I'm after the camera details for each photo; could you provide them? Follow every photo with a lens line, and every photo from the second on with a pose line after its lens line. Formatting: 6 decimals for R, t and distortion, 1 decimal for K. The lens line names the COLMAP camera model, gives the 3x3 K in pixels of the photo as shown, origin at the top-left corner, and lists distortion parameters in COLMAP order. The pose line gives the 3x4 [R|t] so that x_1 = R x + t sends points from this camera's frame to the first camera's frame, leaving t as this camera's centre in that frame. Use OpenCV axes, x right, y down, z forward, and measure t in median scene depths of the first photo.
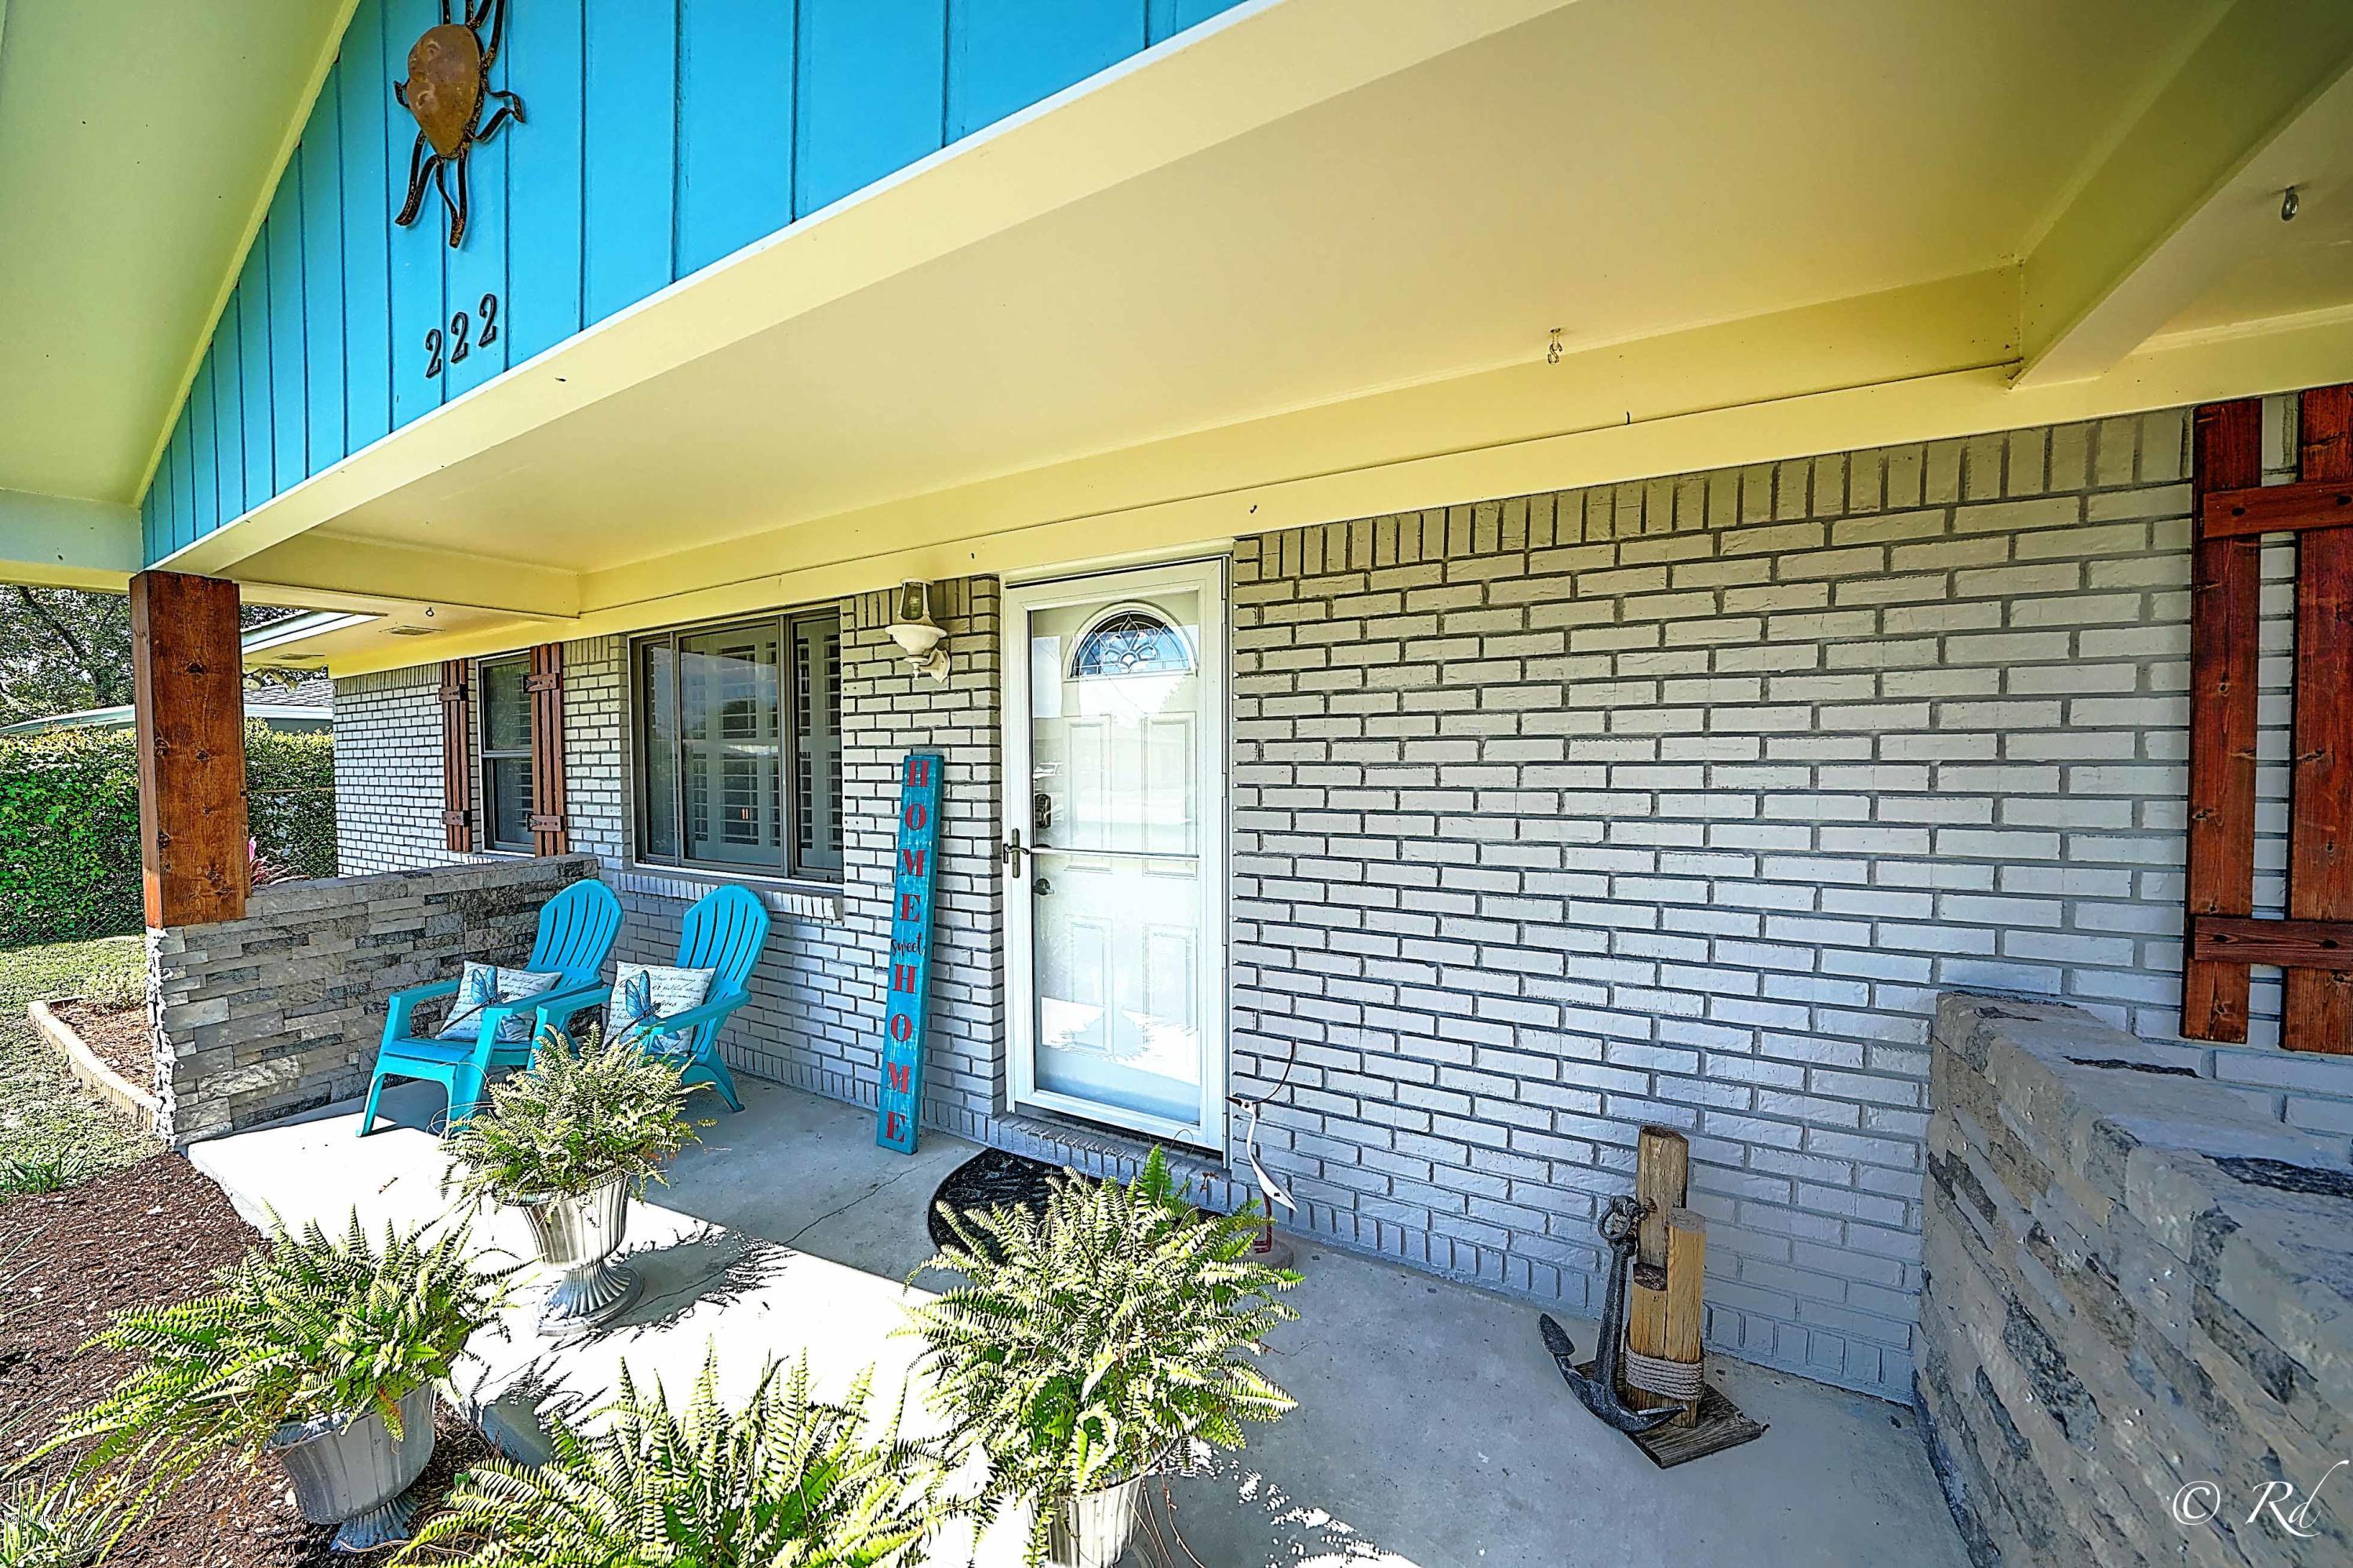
lens RADIAL K [[814.2, 0, 1176.5], [0, 814.2, 784.0], [0, 0, 1]] dist [-0.023531, 0.001748]
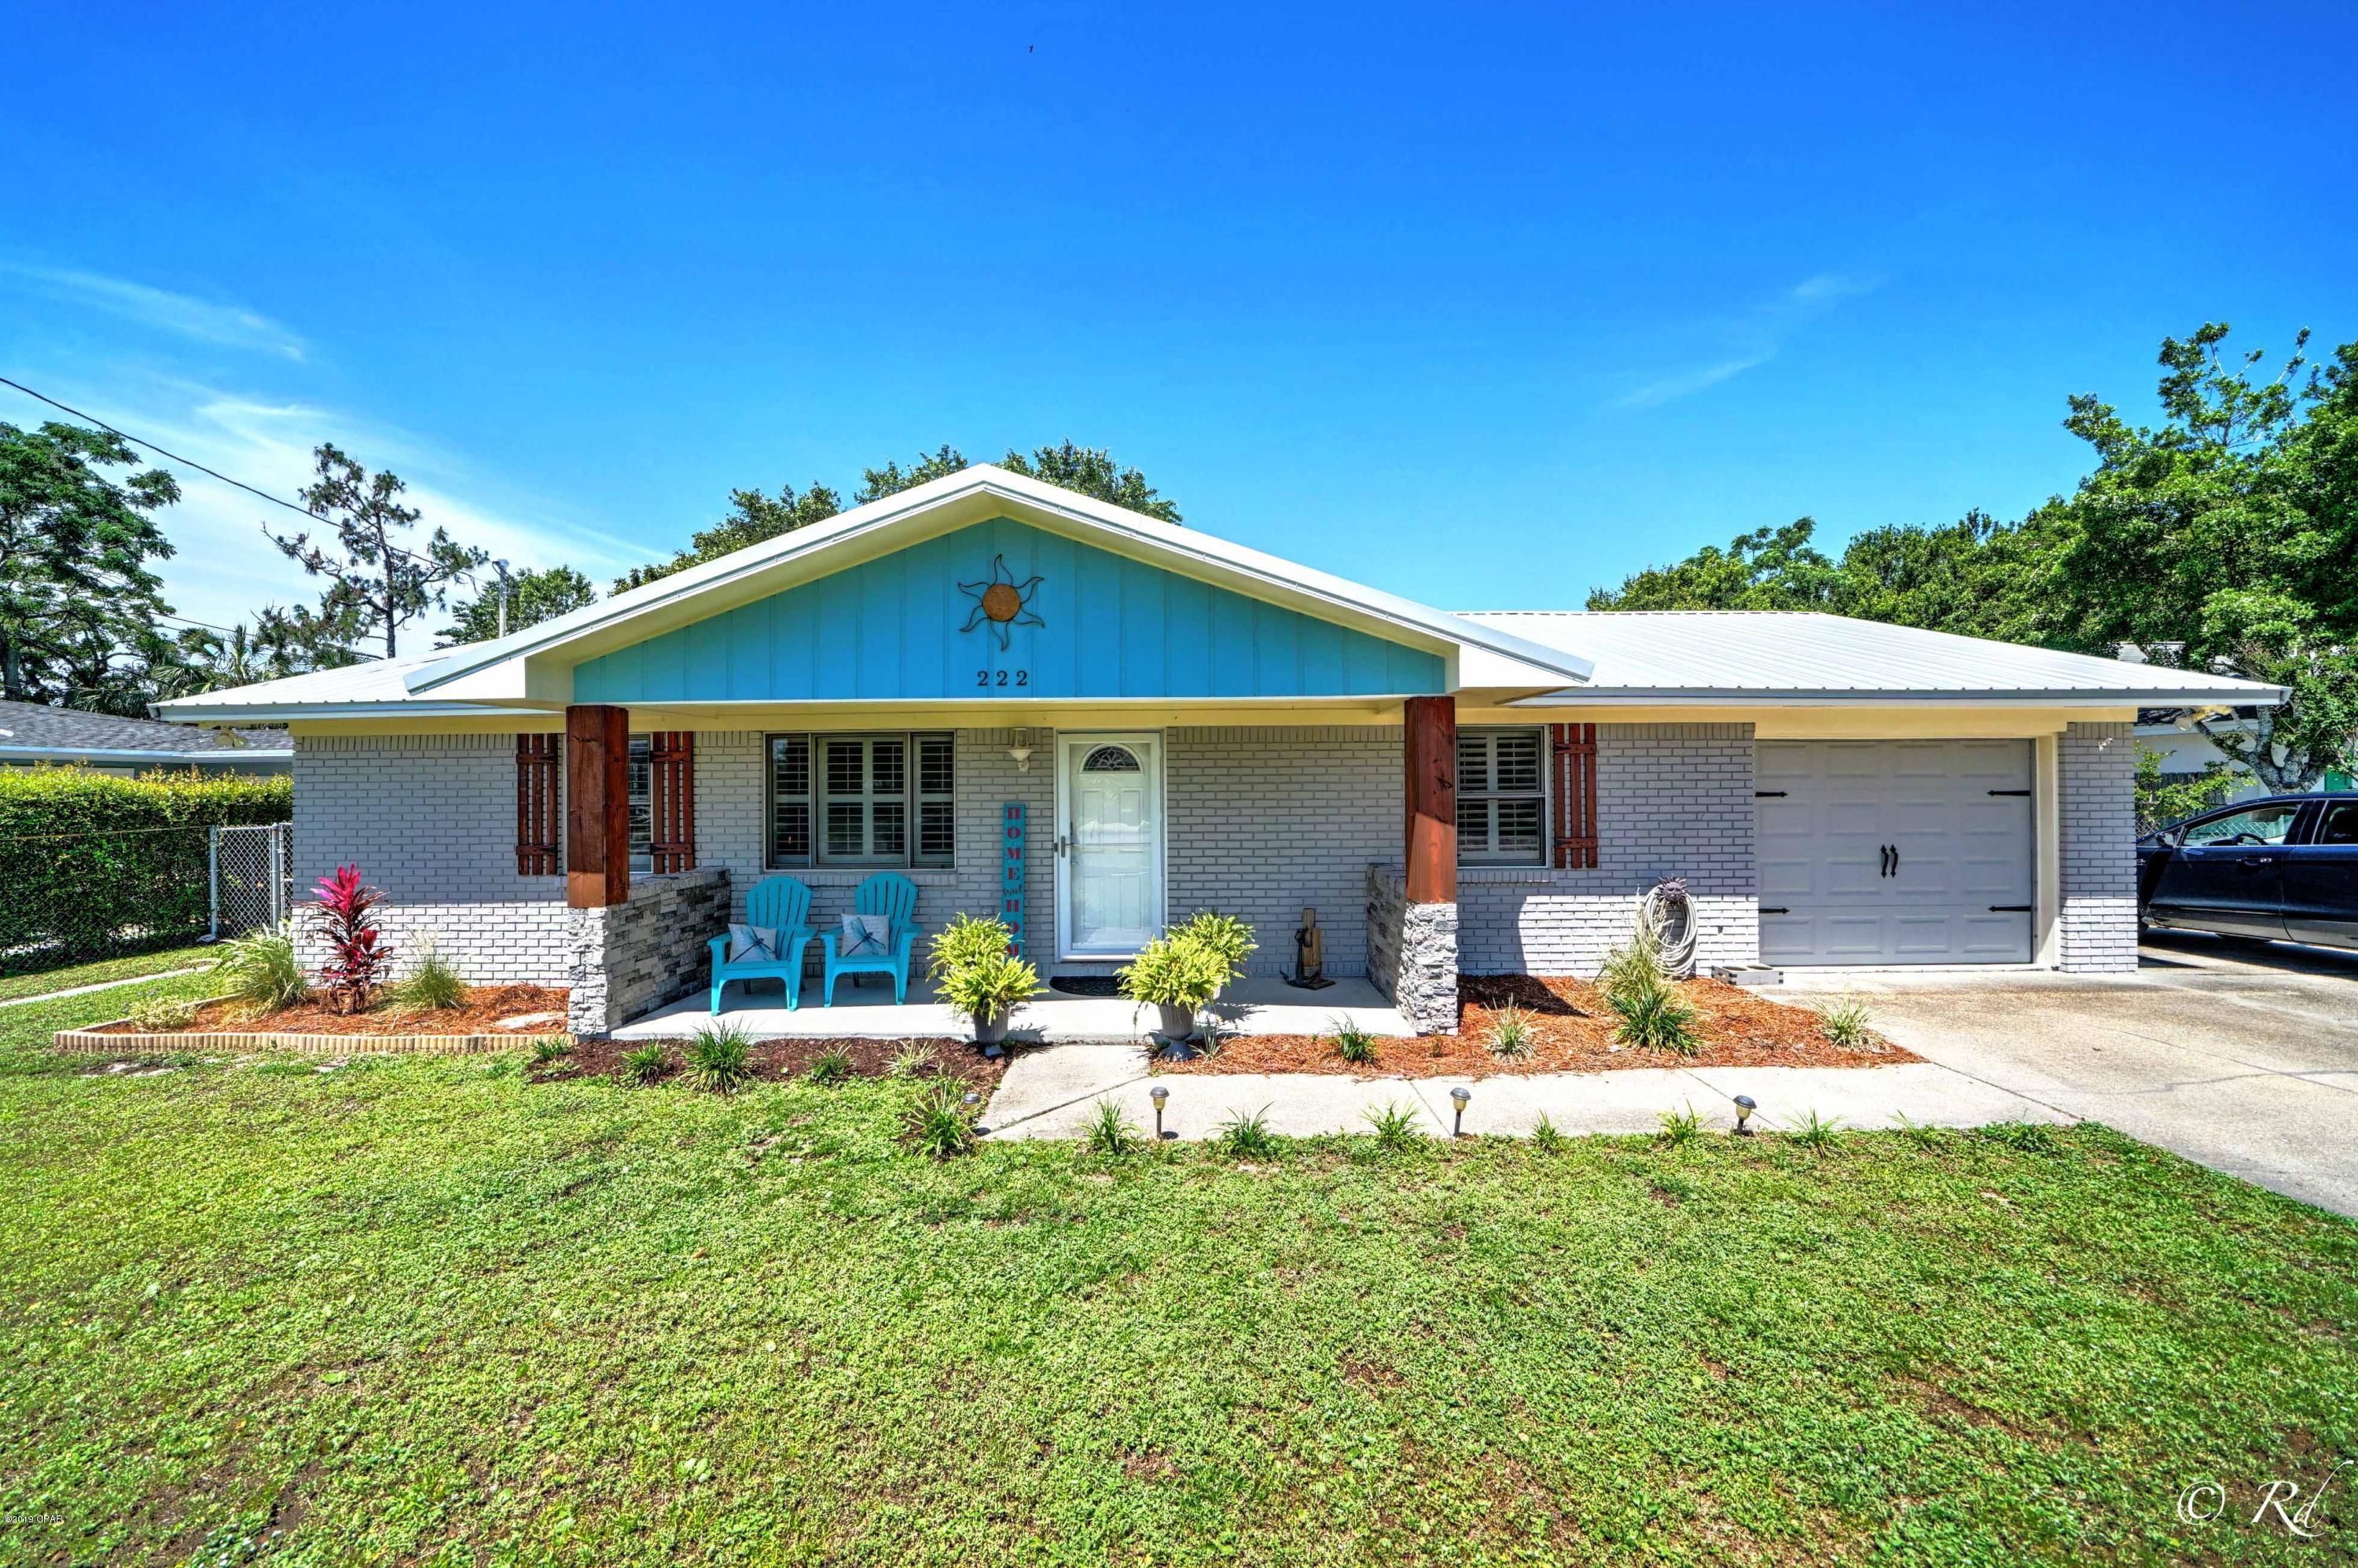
lens RADIAL K [[815.9, 0, 1179.0], [0, 815.9, 784.0], [0, 0, 1]] dist [-0.023531, 0.001748]
pose [[0.883881, 0.001279, 0.467709, -0.945876], [0.015712, 0.999351, -0.032425, -0.012857], [-0.467447, 0.036008, 0.883287, -1.155693]]
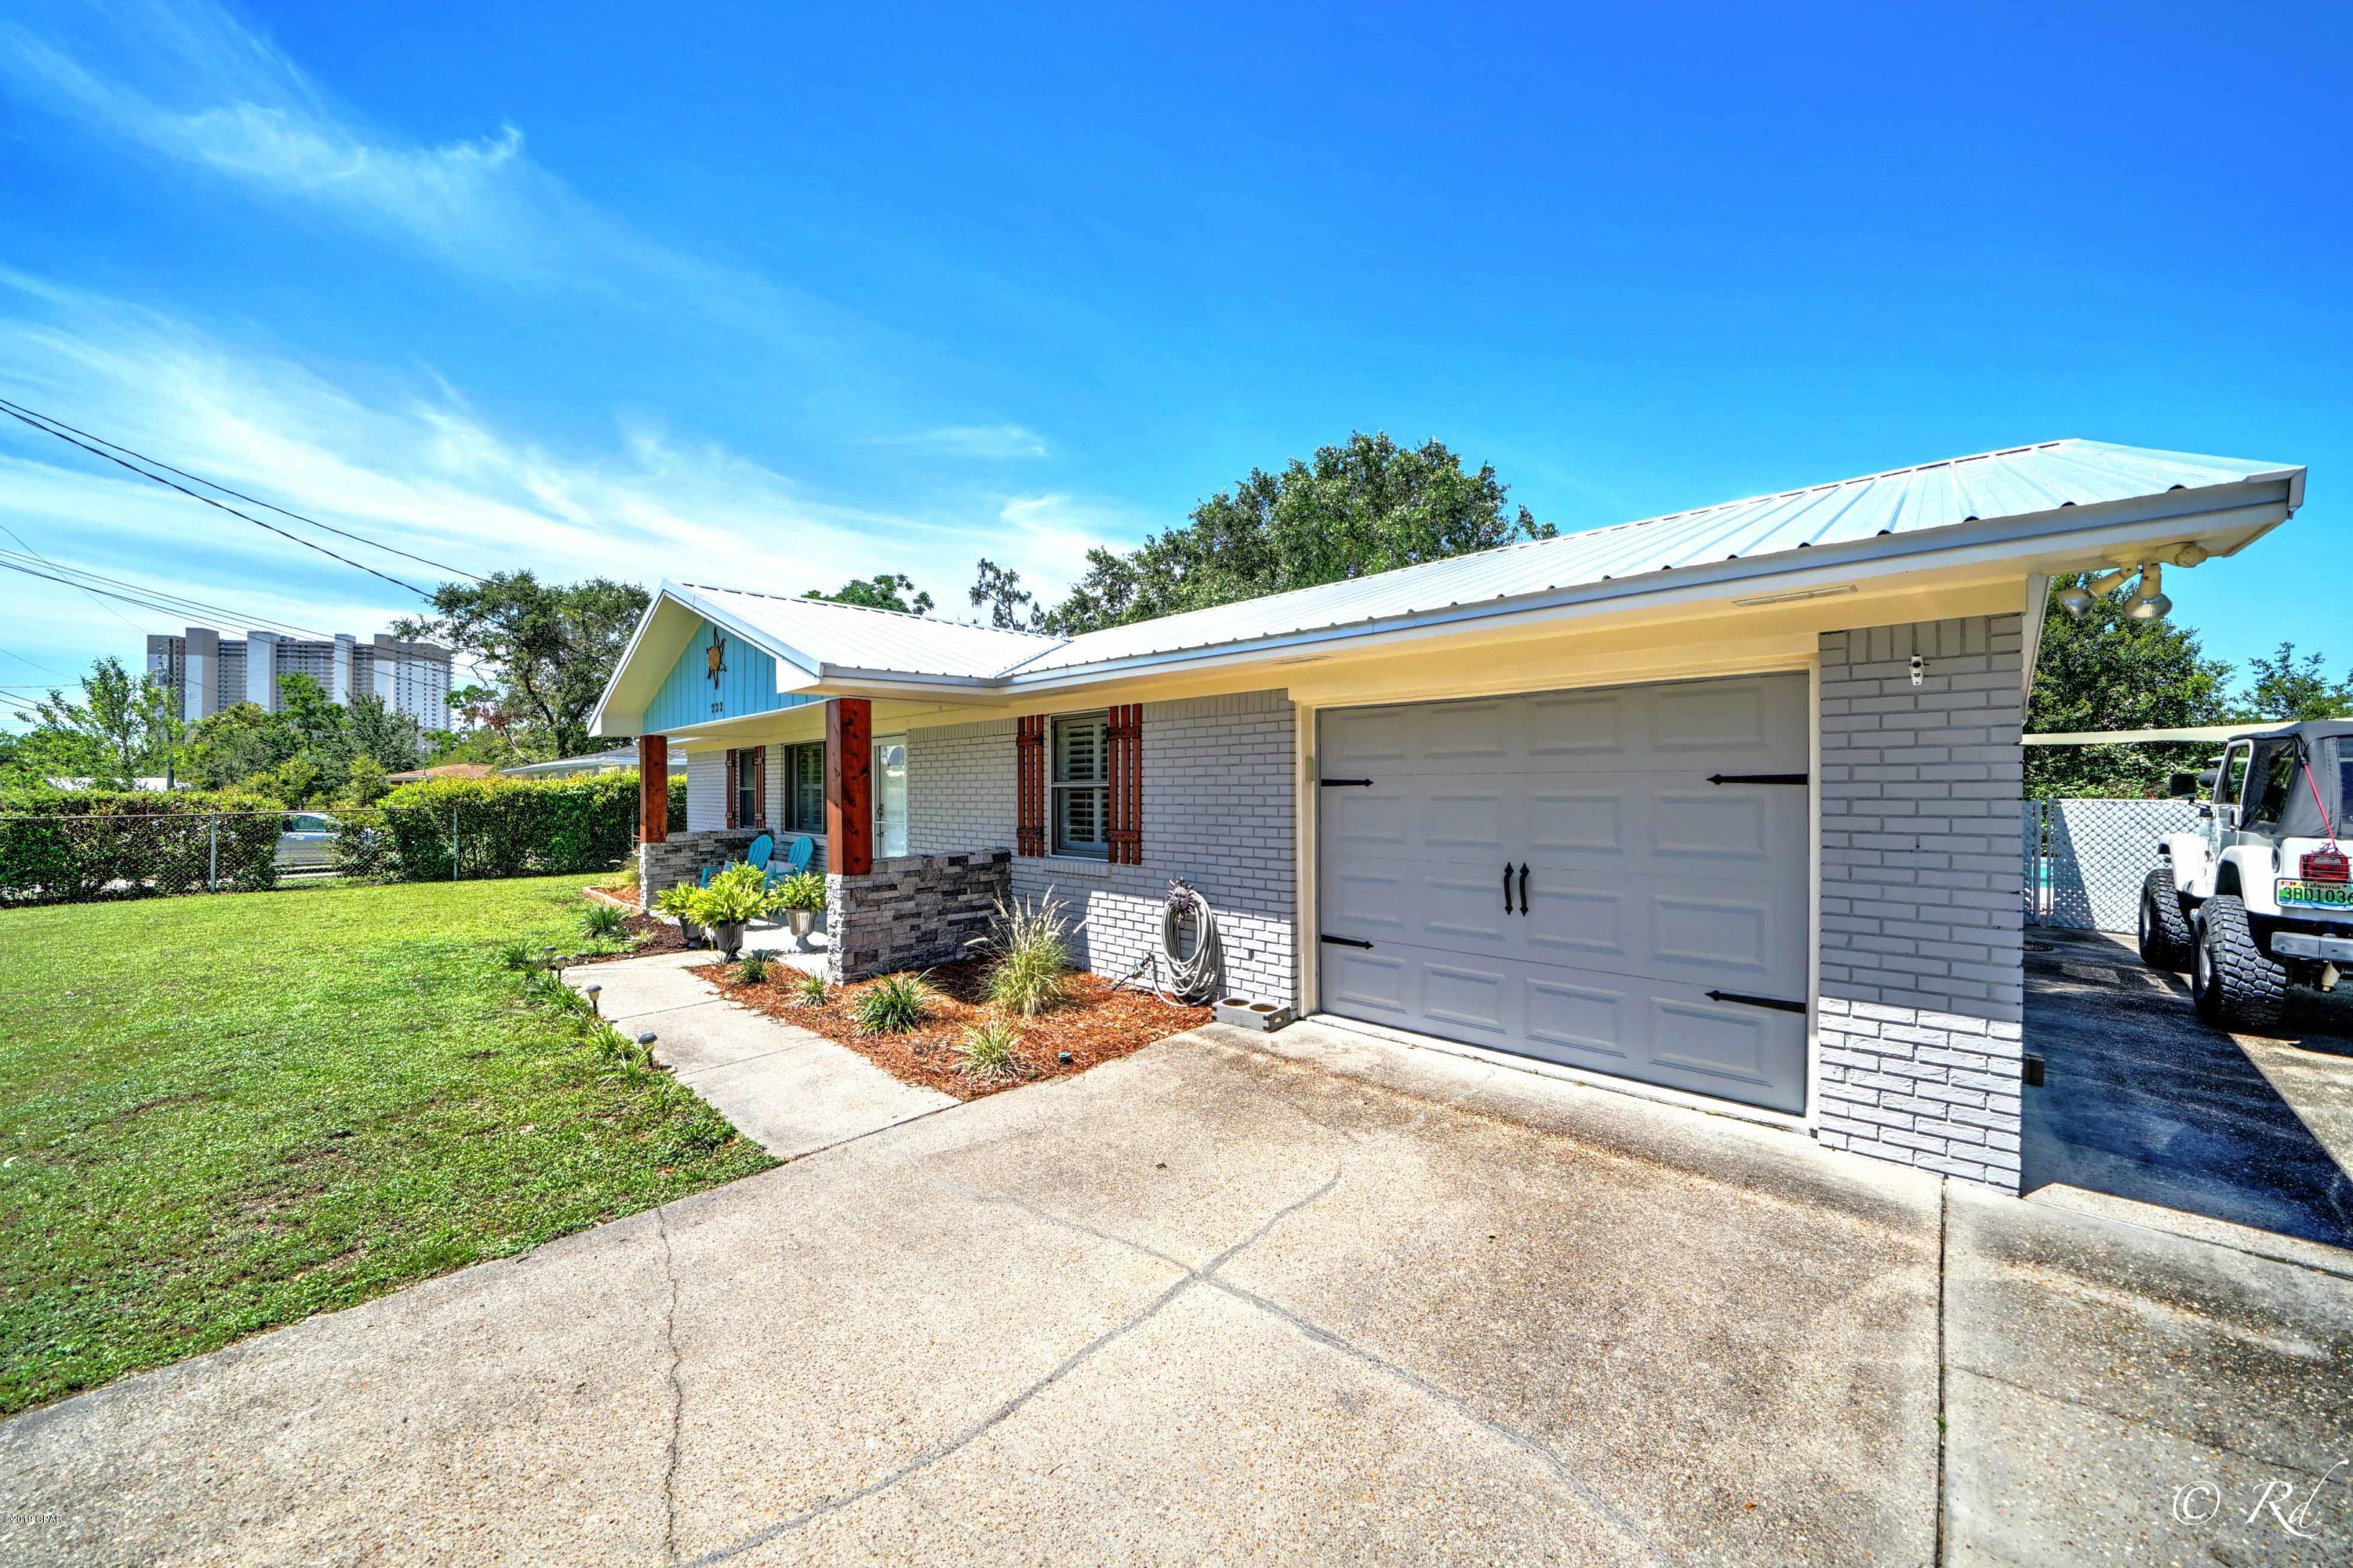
lens RADIAL K [[820.7, 0, 1187.9], [0, 820.7, 787.1], [0, 0, 1]] dist [-0.037759, 0.006512]
pose [[0.968265, -0.000967, -0.249922, 1.665193], [-0.005729, 0.999644, -0.026065, 0.022754], [0.249859, 0.026670, 0.967915, -1.627237]]
